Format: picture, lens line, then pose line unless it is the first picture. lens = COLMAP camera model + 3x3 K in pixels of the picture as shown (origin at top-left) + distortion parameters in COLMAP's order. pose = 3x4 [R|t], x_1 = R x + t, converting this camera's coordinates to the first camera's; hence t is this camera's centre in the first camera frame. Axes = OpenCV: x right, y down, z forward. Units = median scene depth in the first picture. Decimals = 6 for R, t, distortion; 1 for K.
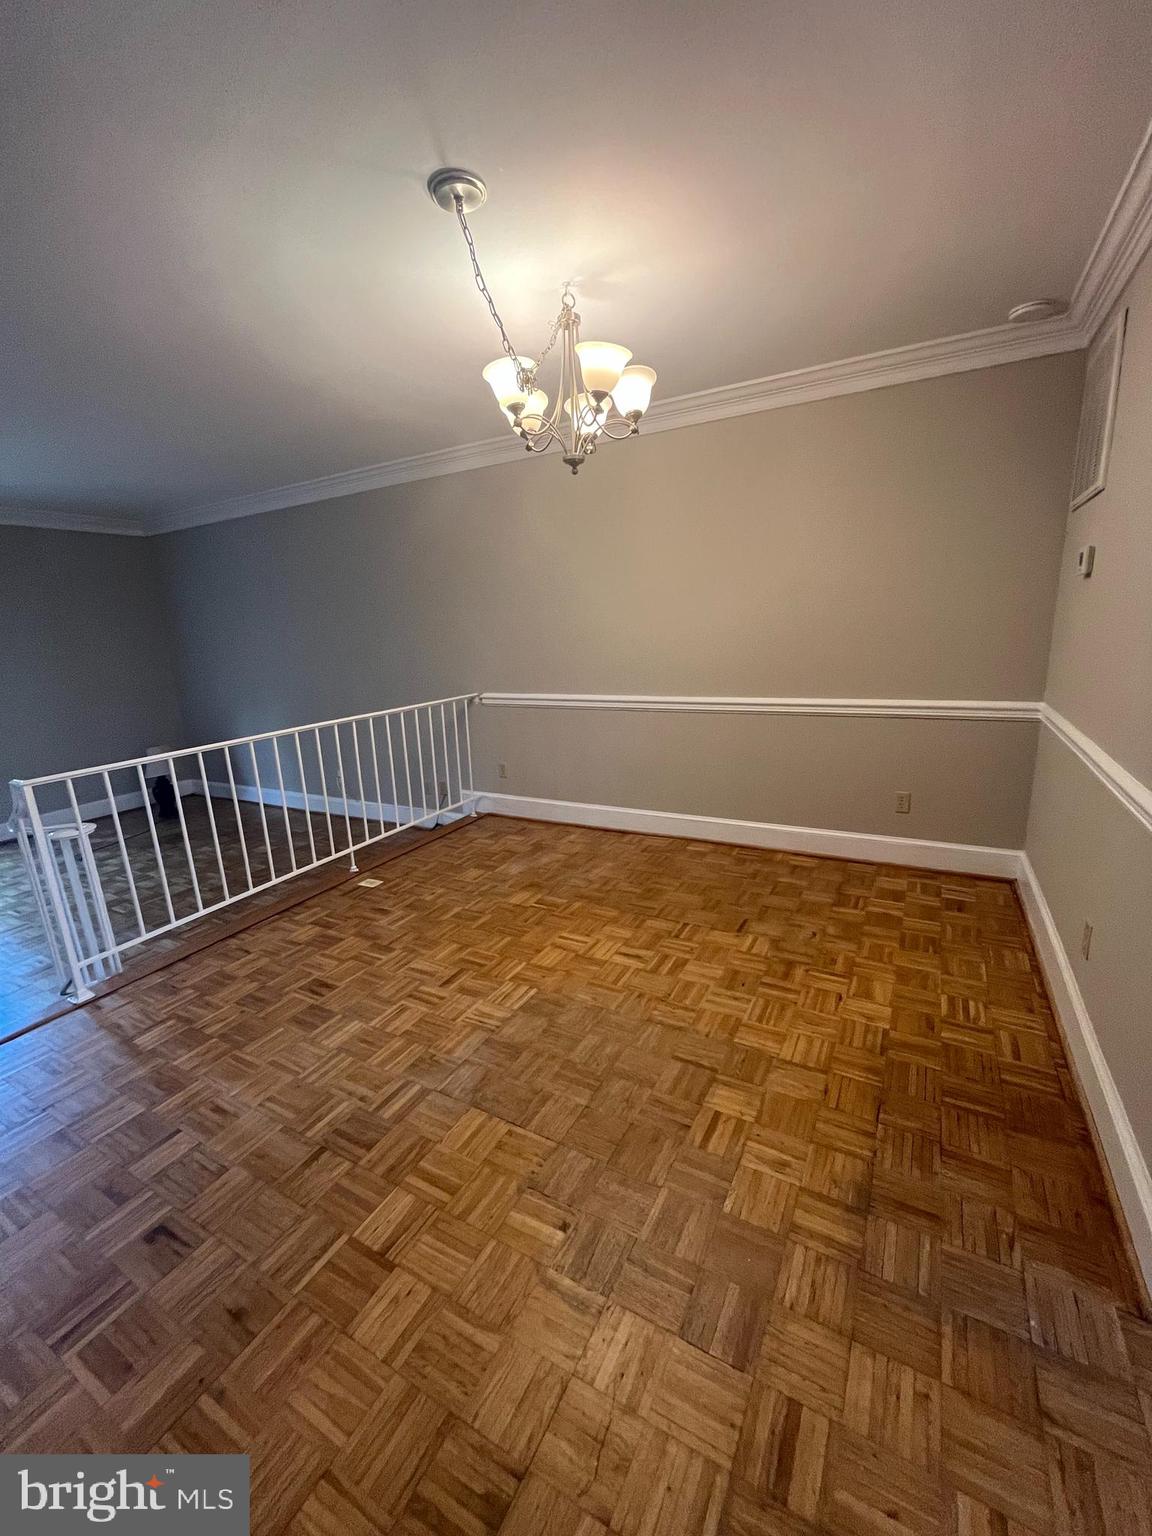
lens RADIAL K [[626.2, 0, 579.2], [0, 626.2, 768.4], [0, 0, 1]] dist [-0.000943, 0.000302]
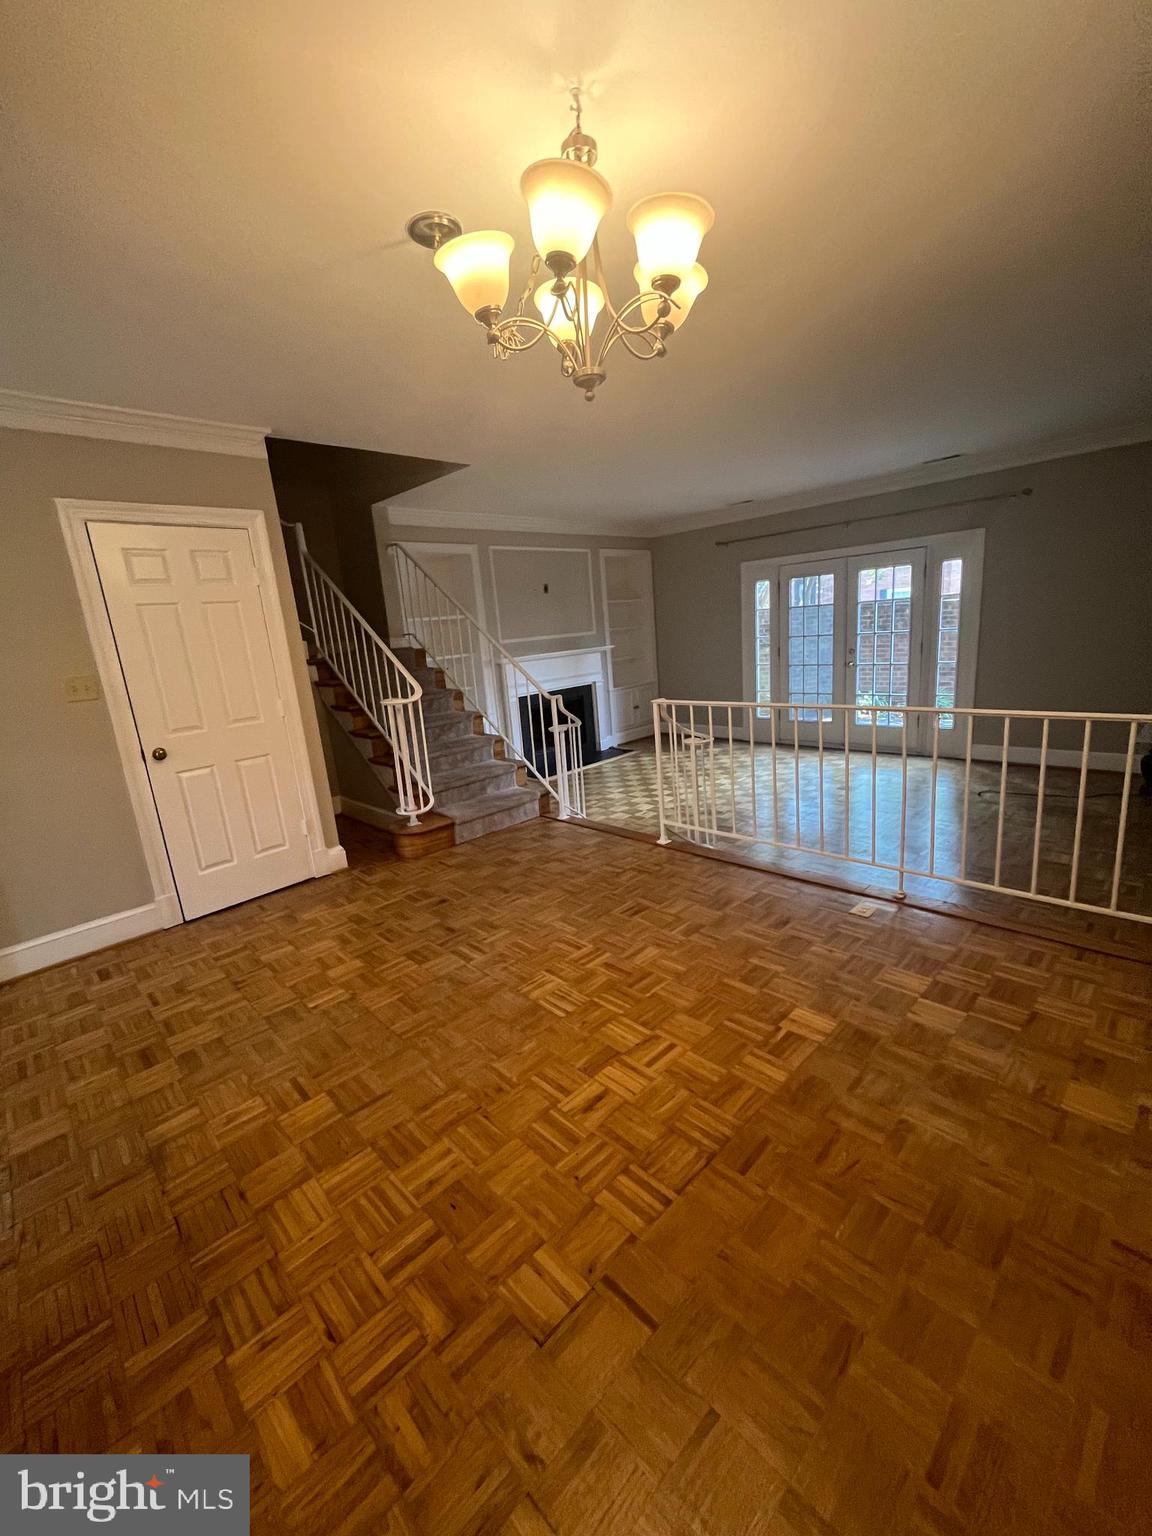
lens RADIAL K [[626.2, 0, 579.2], [0, 626.2, 768.4], [0, 0, 1]] dist [-0.000943, 0.000302]
pose [[-0.283799, 0.285597, -0.915365, 0.695203], [-0.120887, 0.936342, 0.329622, -0.316408], [0.951233, 0.204202, -0.231208, 1.187125]]
